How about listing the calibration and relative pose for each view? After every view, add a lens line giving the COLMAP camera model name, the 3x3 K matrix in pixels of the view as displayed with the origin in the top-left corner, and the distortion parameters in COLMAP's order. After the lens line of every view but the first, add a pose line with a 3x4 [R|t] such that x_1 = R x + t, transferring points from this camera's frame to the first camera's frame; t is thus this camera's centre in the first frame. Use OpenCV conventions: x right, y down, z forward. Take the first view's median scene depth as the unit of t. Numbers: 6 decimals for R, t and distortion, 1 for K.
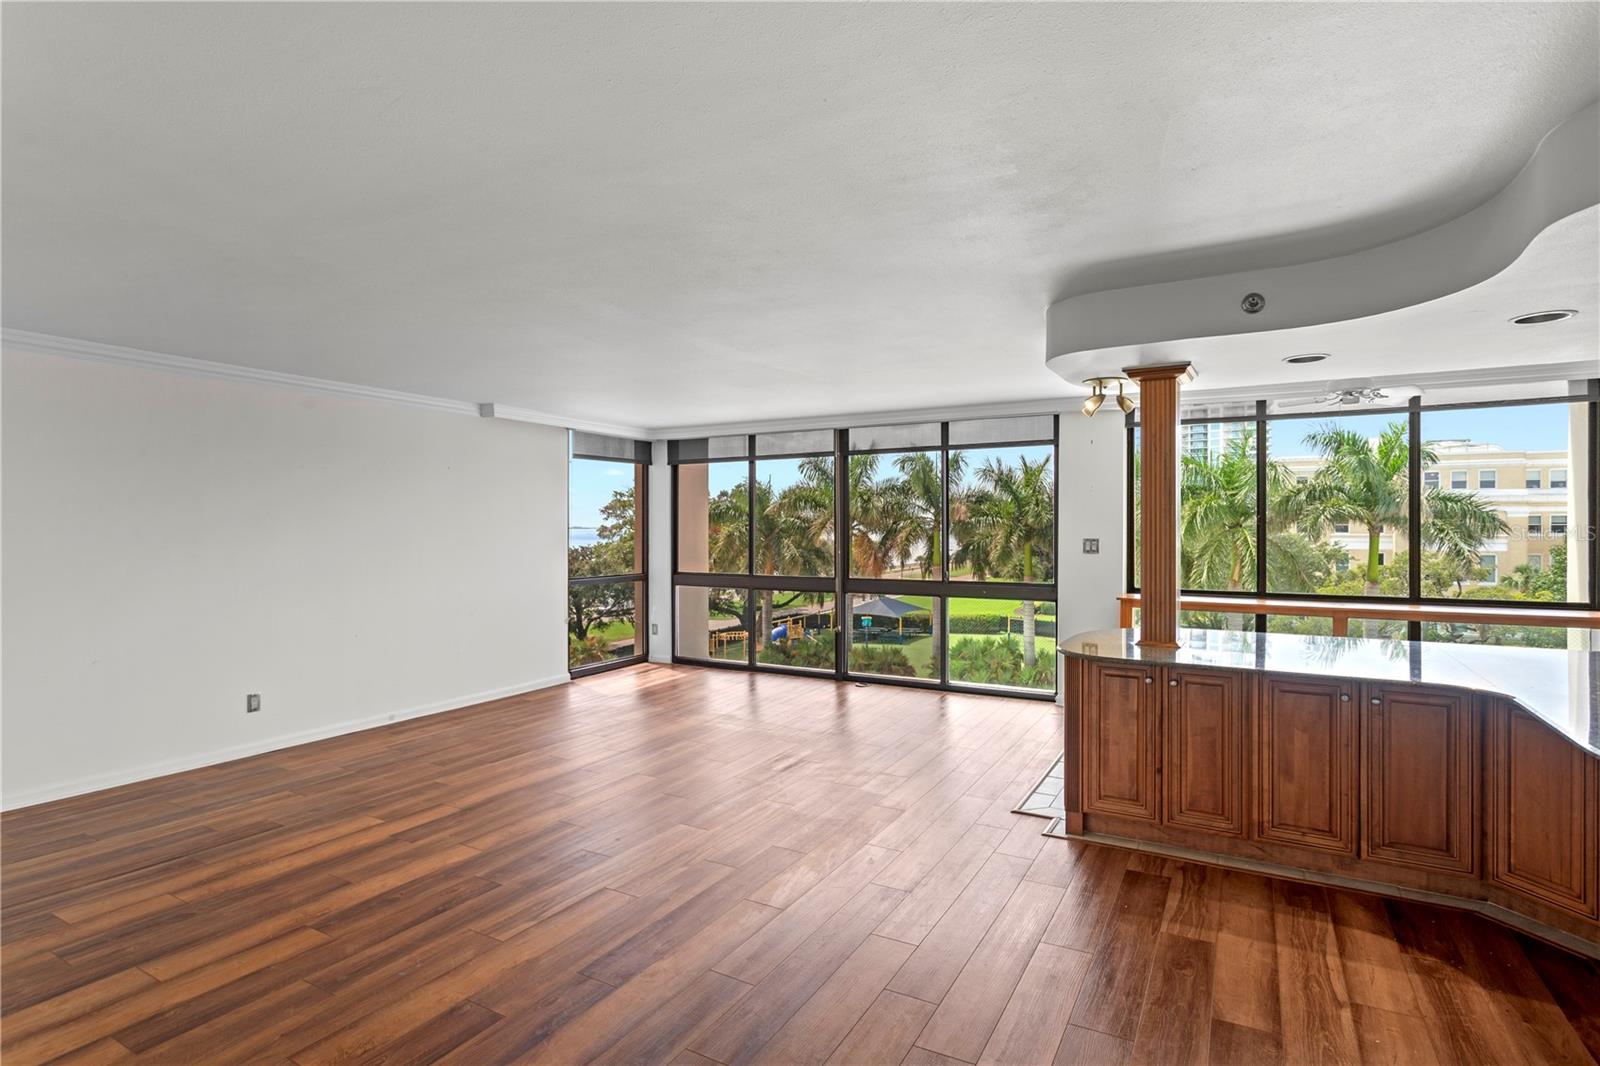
lens RADIAL K [[801.8, 0, 799.9], [0, 801.8, 525.2], [0, 0, 1]] dist [-0.011436, 0.008543]
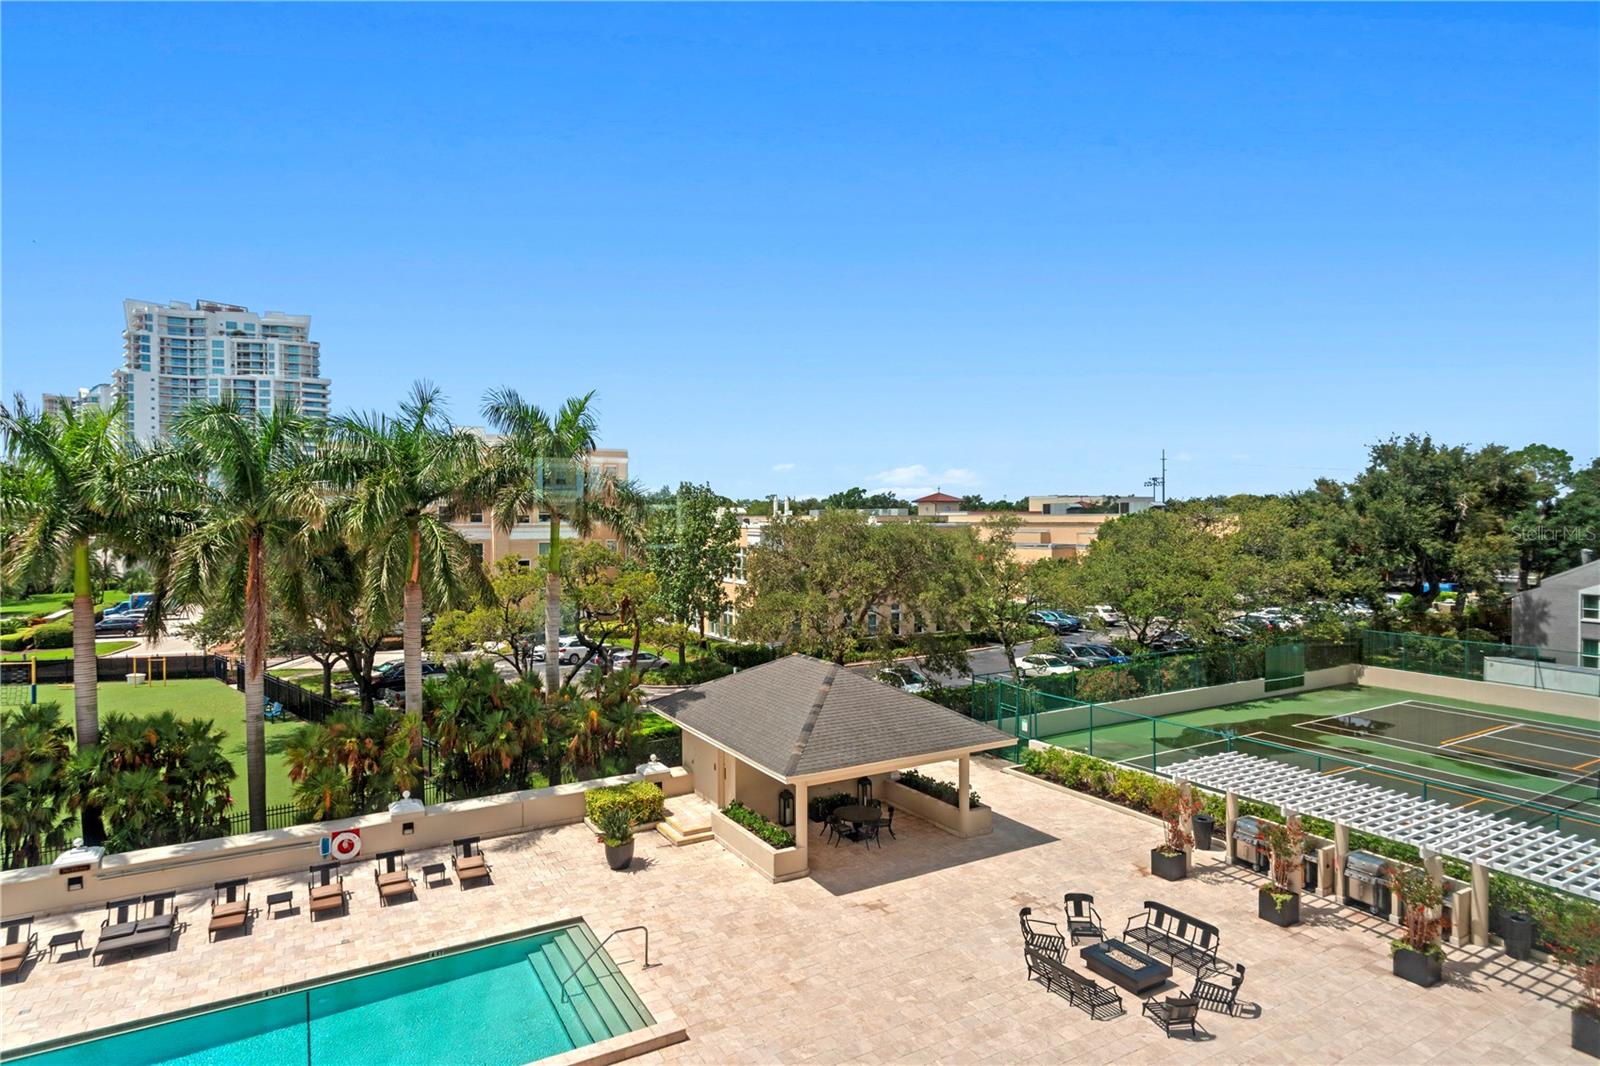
lens RADIAL K [[877.0, 0, 795.6], [0, 877.0, 528.2], [0, 0, 1]] dist [-0.001353, 0.003968]
pose [[0.511091, -0.012574, 0.859434, -0.035016], [0.002451, 0.999910, 0.013171, 0.020367], [-0.859523, -0.004625, 0.511076, 0.909467]]
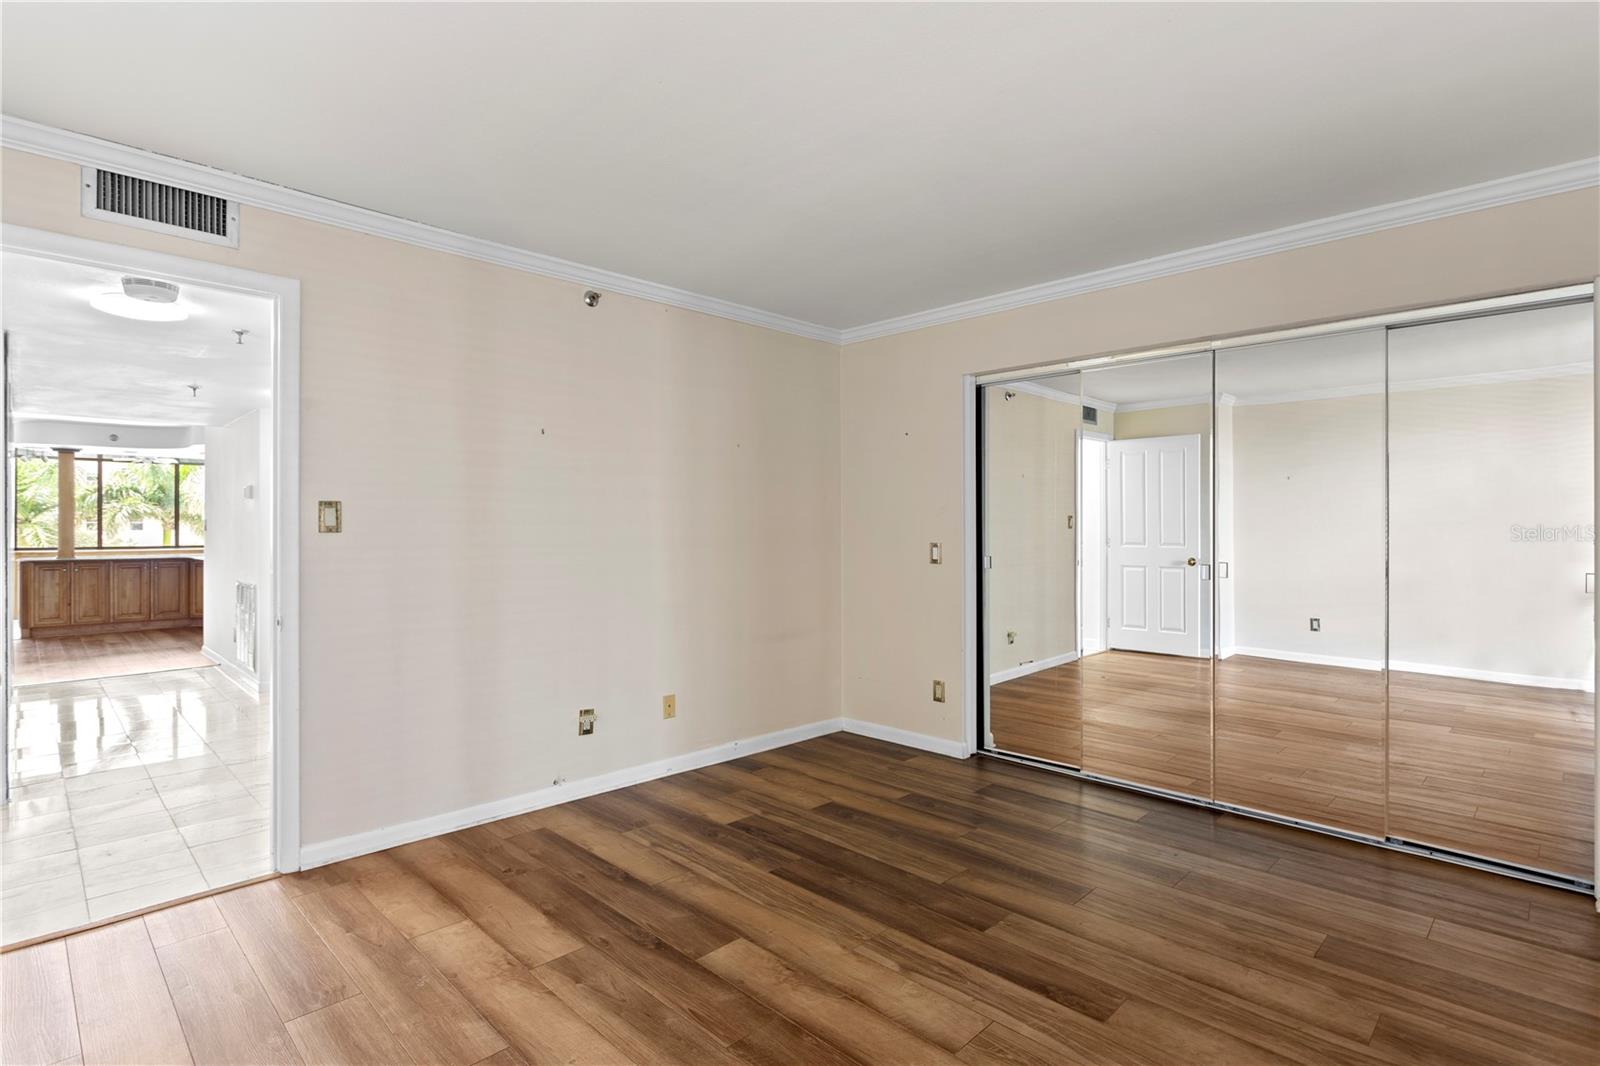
lens RADIAL K [[798.9, 0, 799.5], [0, 798.9, 526.9], [0, 0, 1]] dist [-0.013148, 0.007806]
pose [[0.274691, 0.001327, 0.961532, -0.590888], [-0.003248, 0.999995, -0.000452, 0.019477], [-0.961527, -0.002999, 0.274694, -0.852392]]
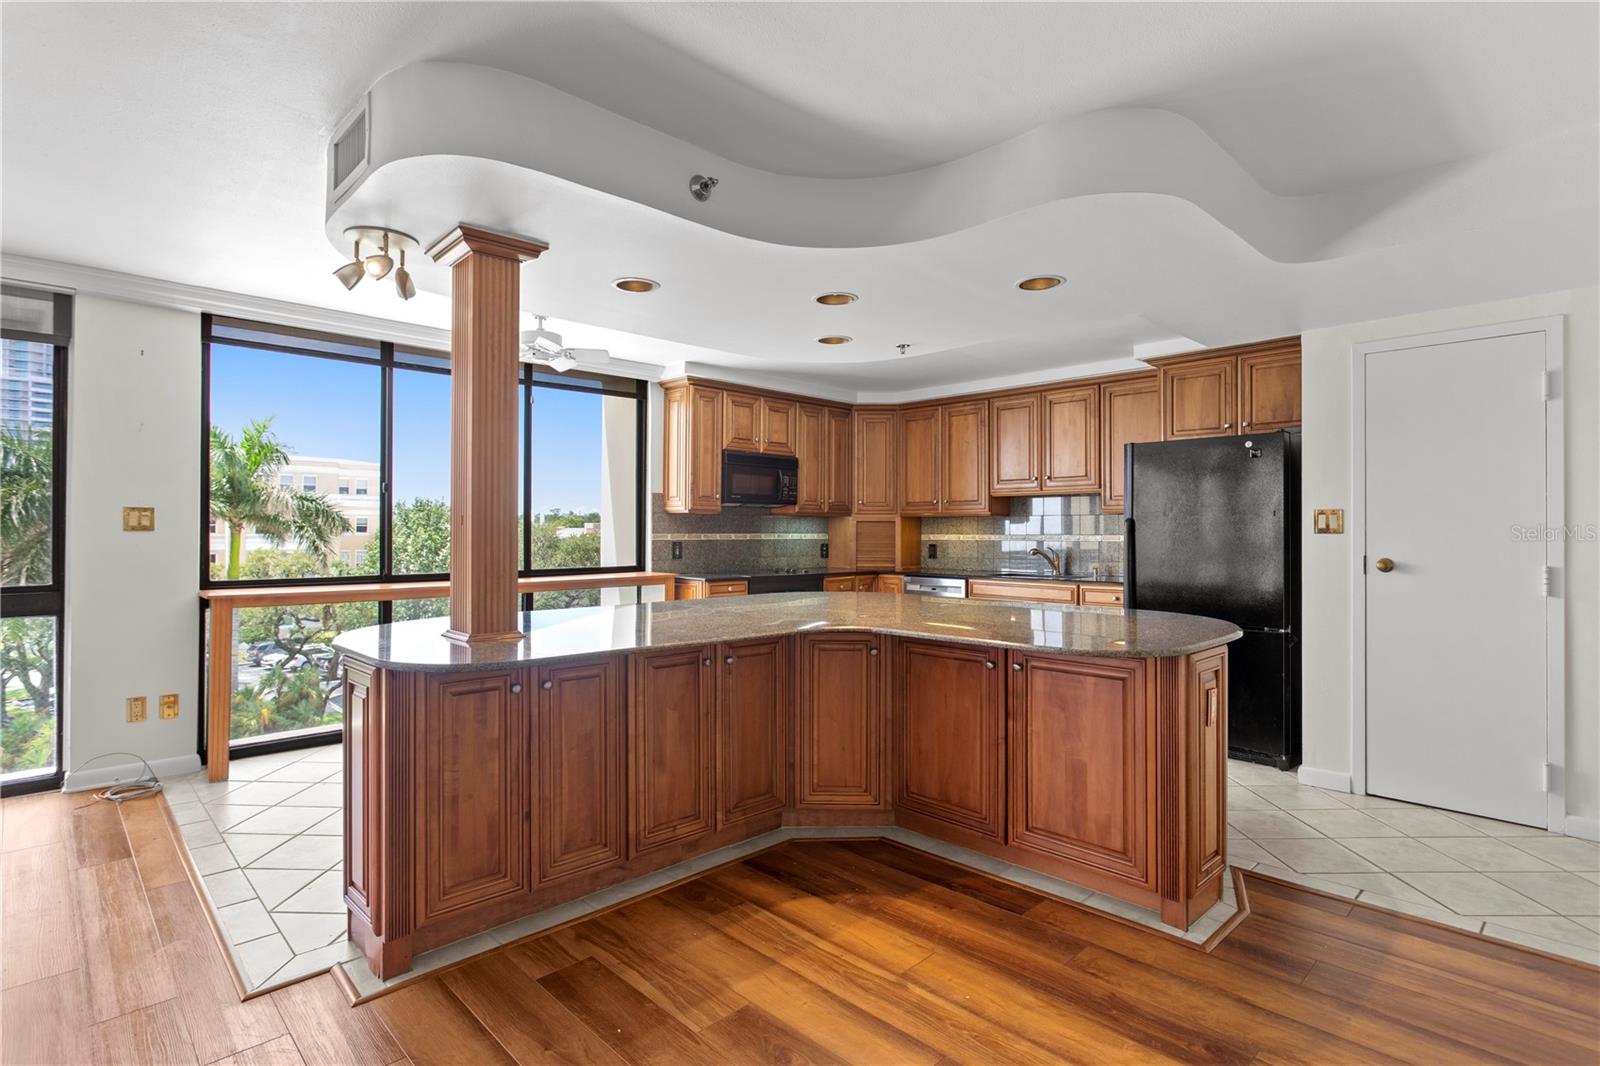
lens RADIAL K [[798.9, 0, 799.5], [0, 798.9, 526.9], [0, 0, 1]] dist [-0.013148, 0.007806]
pose [[0.281638, 0.004248, 0.959511, -0.063245], [-0.003101, 0.999989, -0.003517, 0.024310], [-0.959516, -0.001985, 0.281648, 0.243915]]
